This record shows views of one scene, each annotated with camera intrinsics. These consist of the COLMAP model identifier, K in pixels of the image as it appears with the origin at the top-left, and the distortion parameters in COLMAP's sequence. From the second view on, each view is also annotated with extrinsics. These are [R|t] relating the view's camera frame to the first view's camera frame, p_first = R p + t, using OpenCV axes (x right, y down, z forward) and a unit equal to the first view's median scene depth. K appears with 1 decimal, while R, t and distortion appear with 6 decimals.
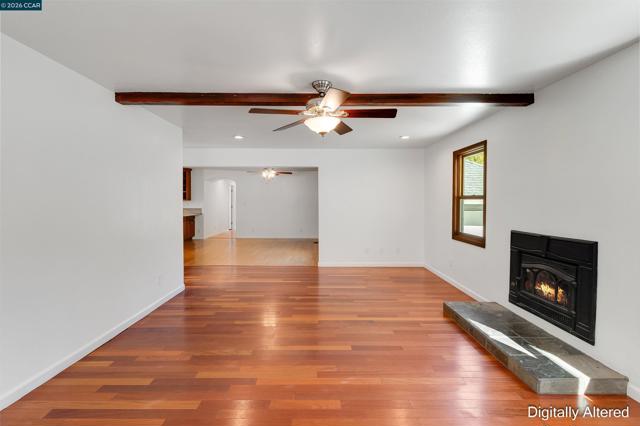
lens RADIAL K [[295.7, 0, 318.0], [0, 295.7, 211.0], [0, 0, 1]] dist [-0.005099, -0.002087]
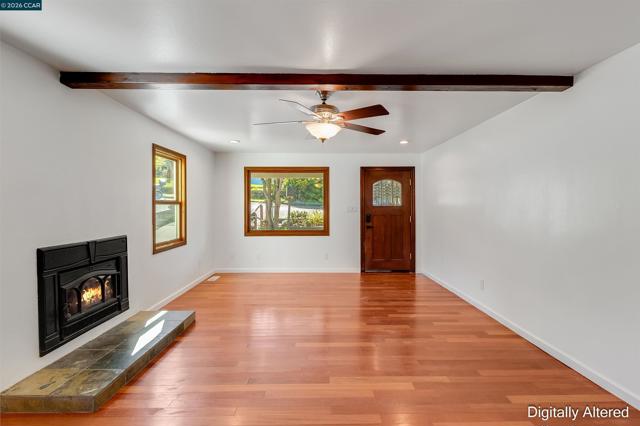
lens RADIAL K [[295.7, 0, 319.1], [0, 295.7, 210.4], [0, 0, 1]] dist [-0.005099, -0.002087]
pose [[-0.999982, 0.001858, -0.005626, 0.023139], [0.001621, 0.999121, 0.041891, -0.050702], [0.005699, 0.041881, -0.999106, 1.676252]]
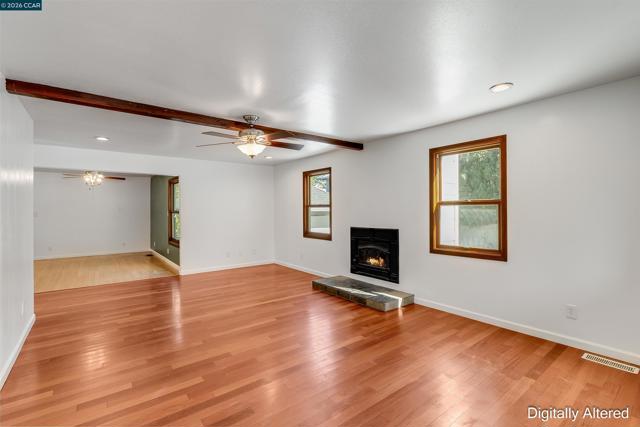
lens RADIAL K [[295.7, 0, 318.2], [0, 295.7, 212.4], [0, 0, 1]] dist [-0.005099, -0.002087]
pose [[0.794558, -0.013013, 0.607049, -0.442855], [0.028086, 0.999488, -0.015336, 0.007628], [-0.606538, 0.029236, 0.794517, -0.153011]]
